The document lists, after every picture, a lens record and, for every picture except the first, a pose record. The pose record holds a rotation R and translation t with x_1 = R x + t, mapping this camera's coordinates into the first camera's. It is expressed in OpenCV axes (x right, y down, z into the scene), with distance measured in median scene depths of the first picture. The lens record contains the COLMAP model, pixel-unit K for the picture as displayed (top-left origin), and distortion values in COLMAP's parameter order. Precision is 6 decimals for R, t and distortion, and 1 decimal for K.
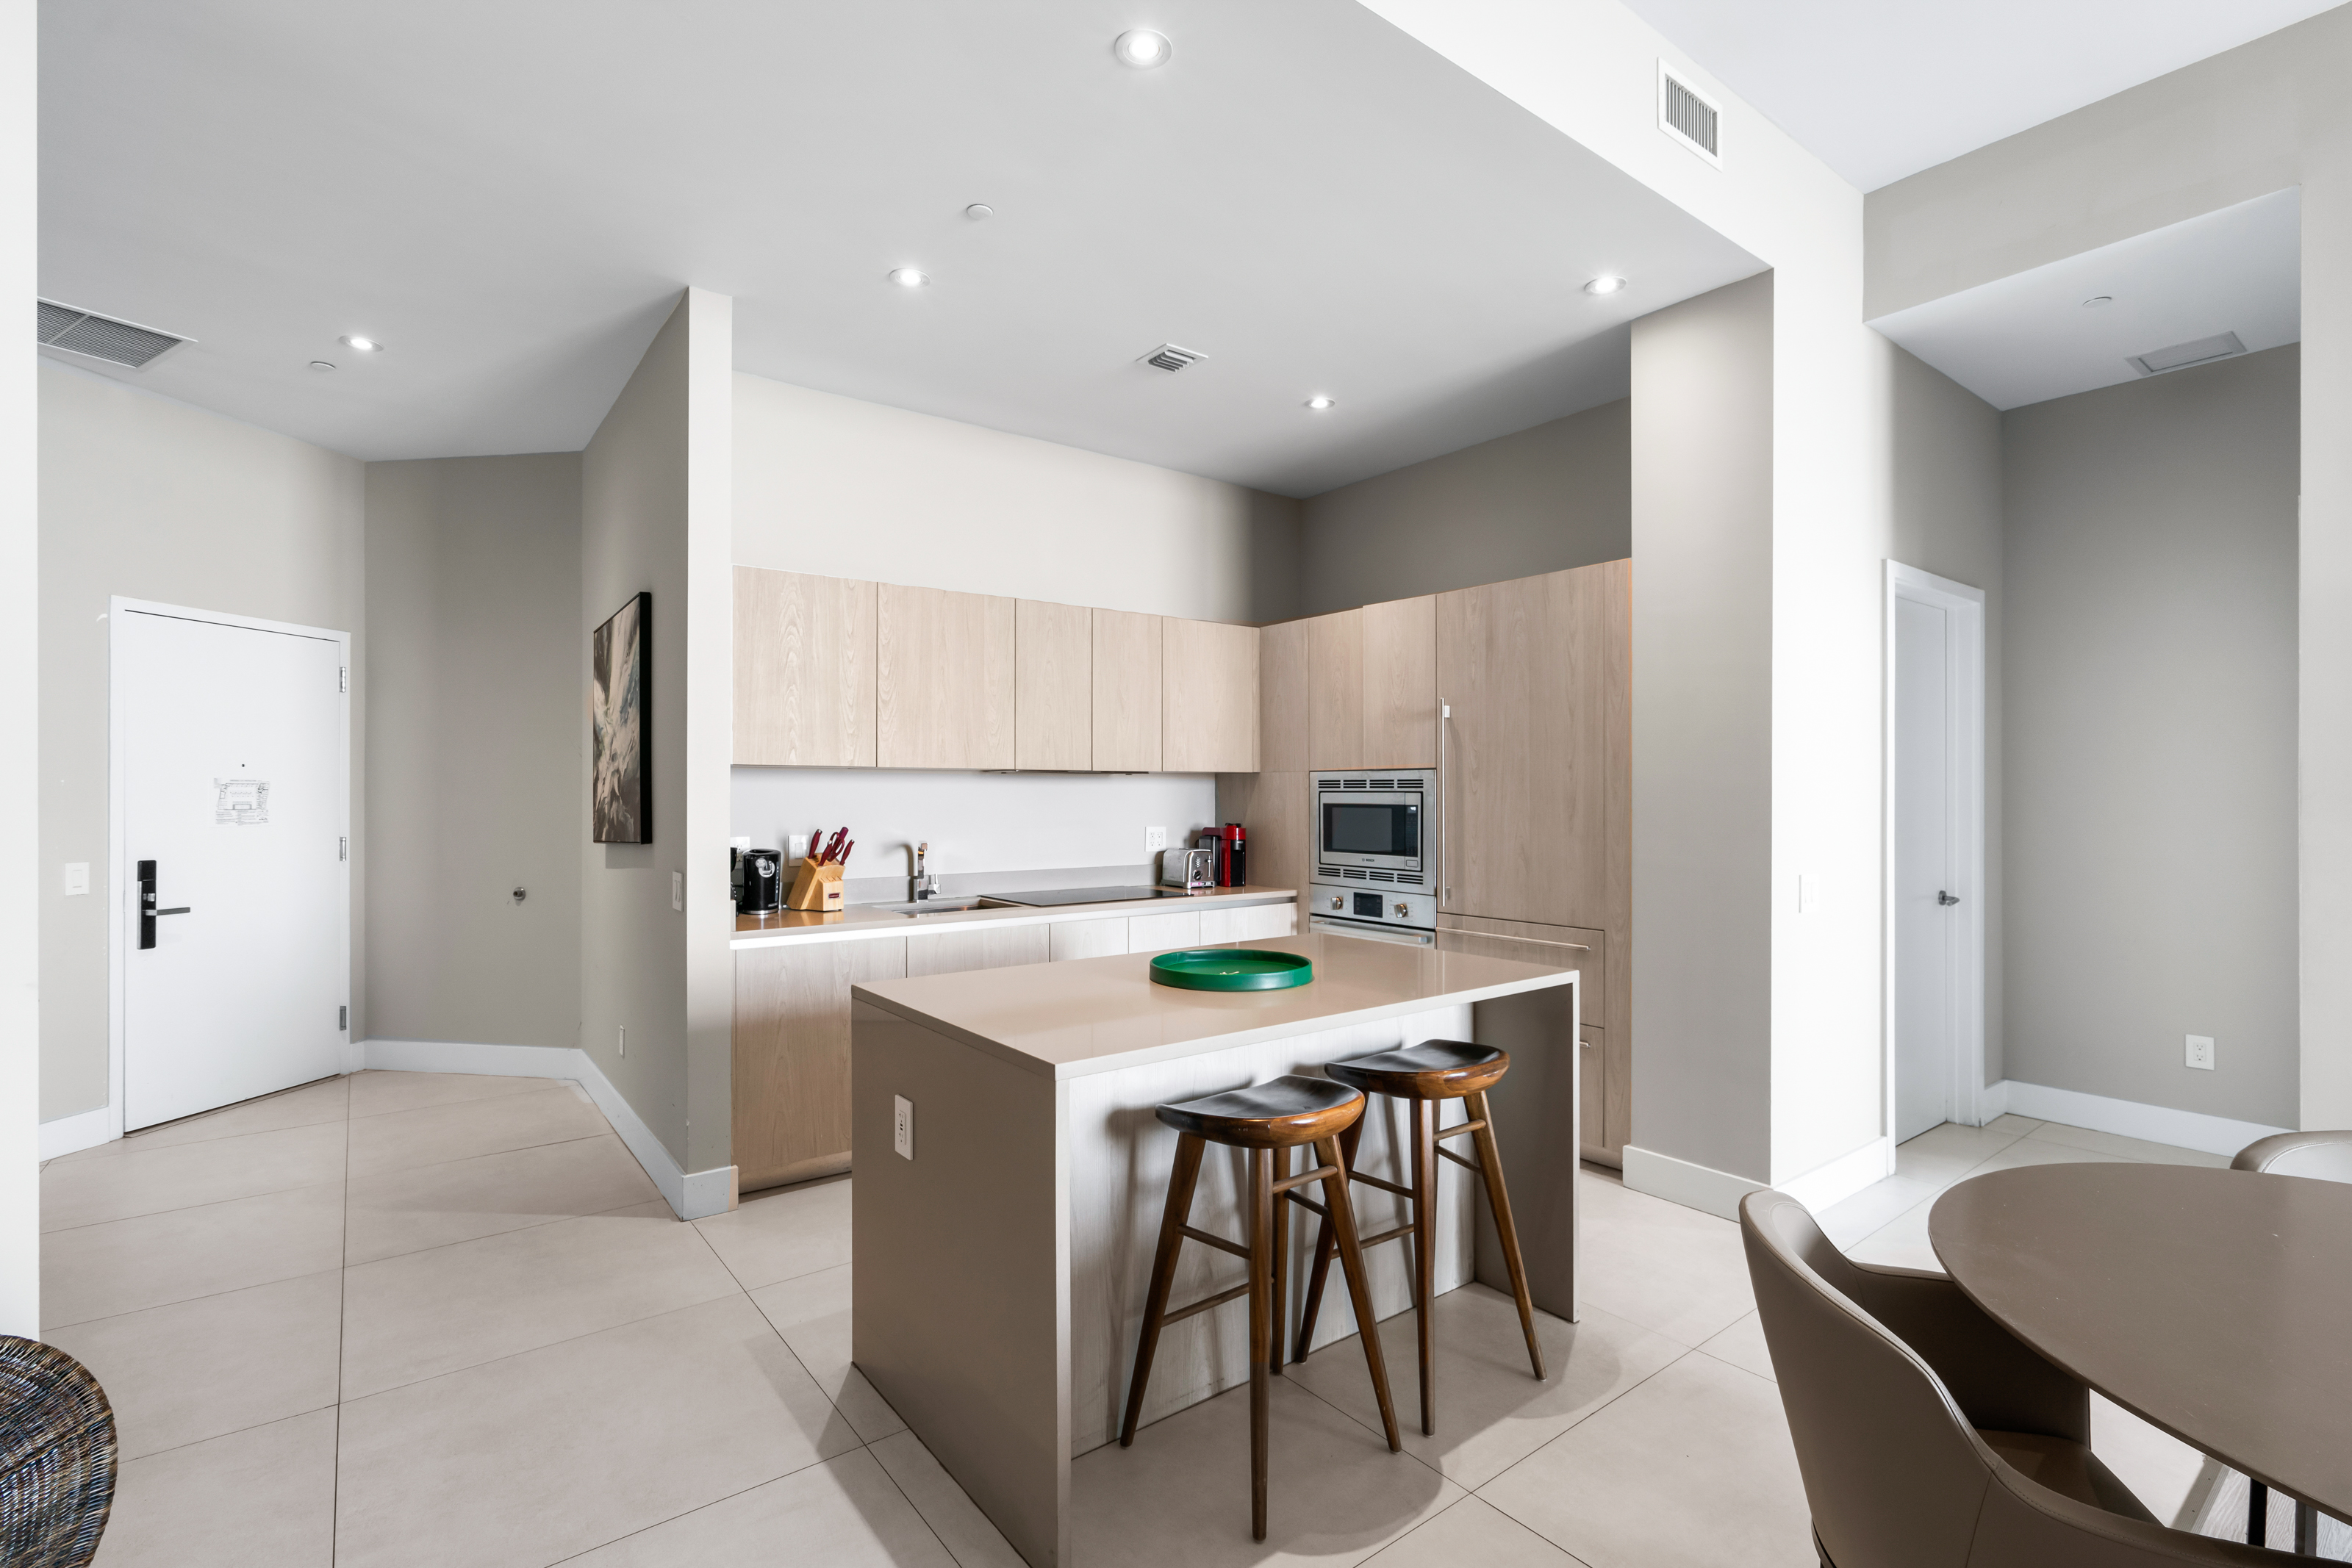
lens RADIAL K [[1072.7, 0, 1179.2], [0, 1072.7, 794.7], [0, 0, 1]] dist [0.002381, 0.000585]
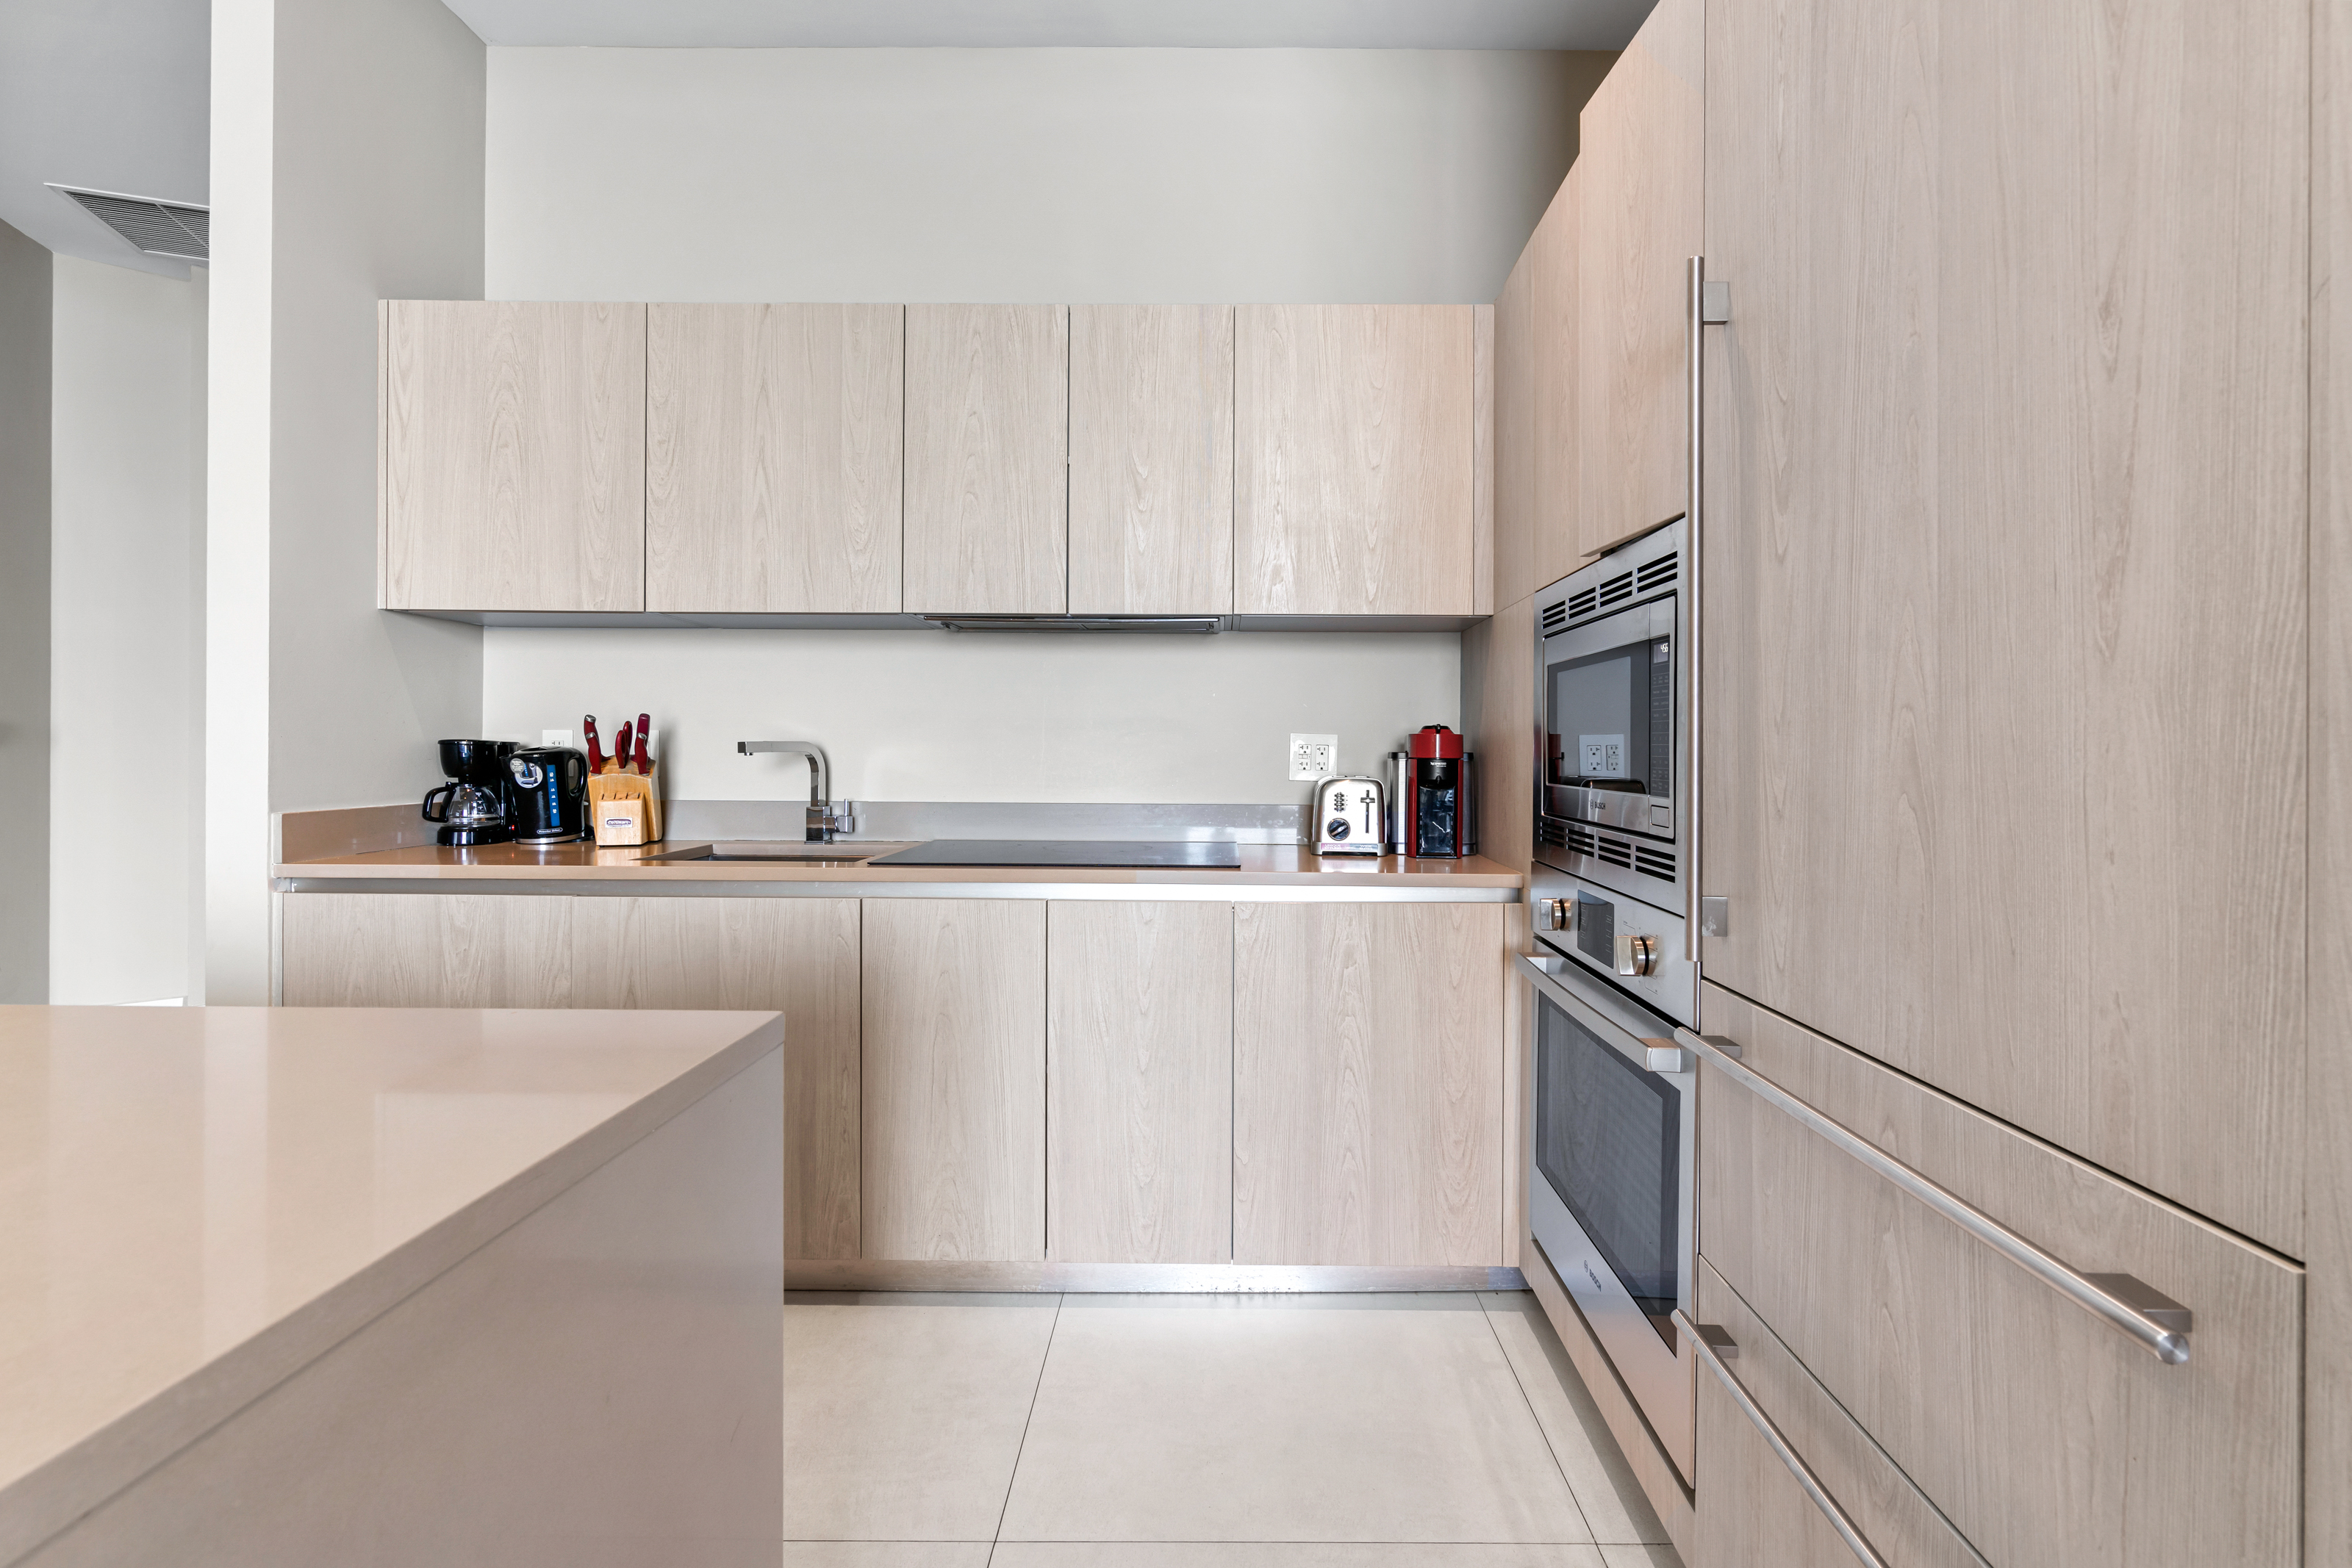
lens RADIAL K [[1076.5, 0, 1213.5], [0, 1076.5, 749.9], [0, 0, 1]] dist [-0.018258, 0.011052]
pose [[0.794332, 0.006301, -0.607452, 0.310136], [-0.007617, 0.999971, 0.000412, 0.045347], [0.607437, 0.004300, 0.794356, 0.663542]]
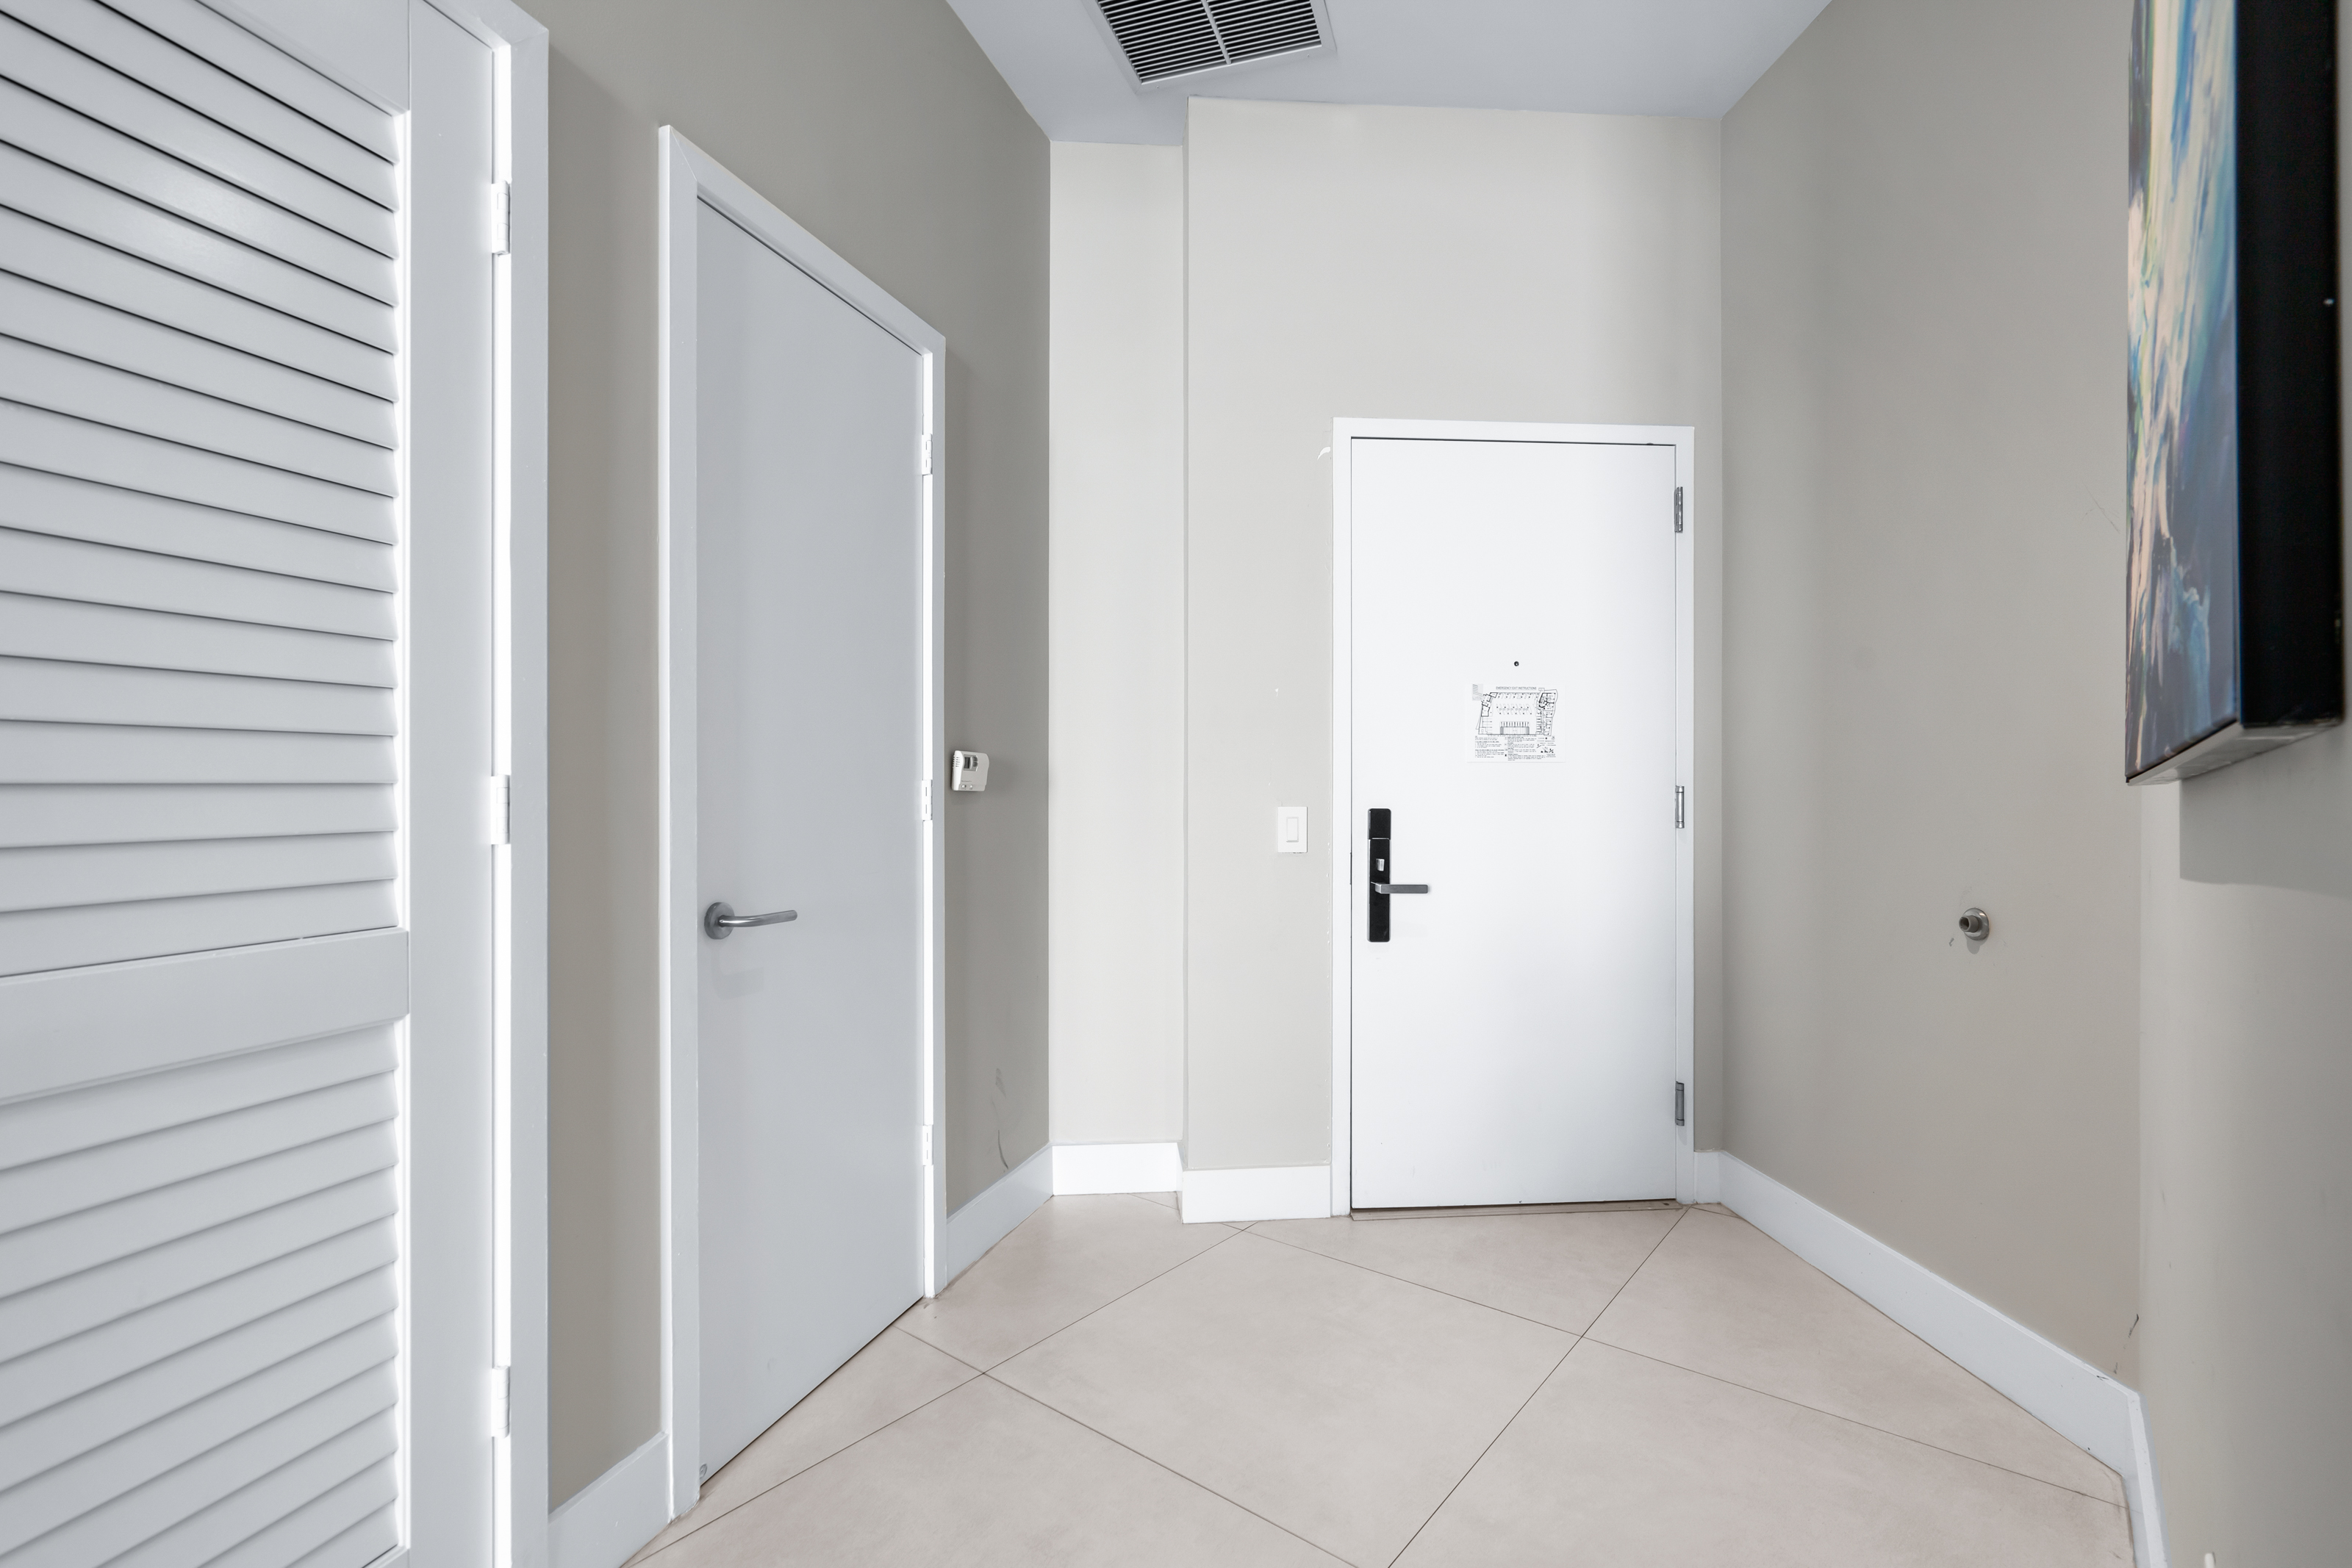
lens RADIAL K [[1065.8, 0, 1180.6], [0, 1065.8, 790.0], [0, 0, 1]] dist [-0.019273, 0.009561]
pose [[0.232408, 0.002059, -0.972616, -0.338284], [-0.001074, 0.999998, 0.001860, 0.046900], [0.972618, 0.000612, 0.232409, 0.707221]]
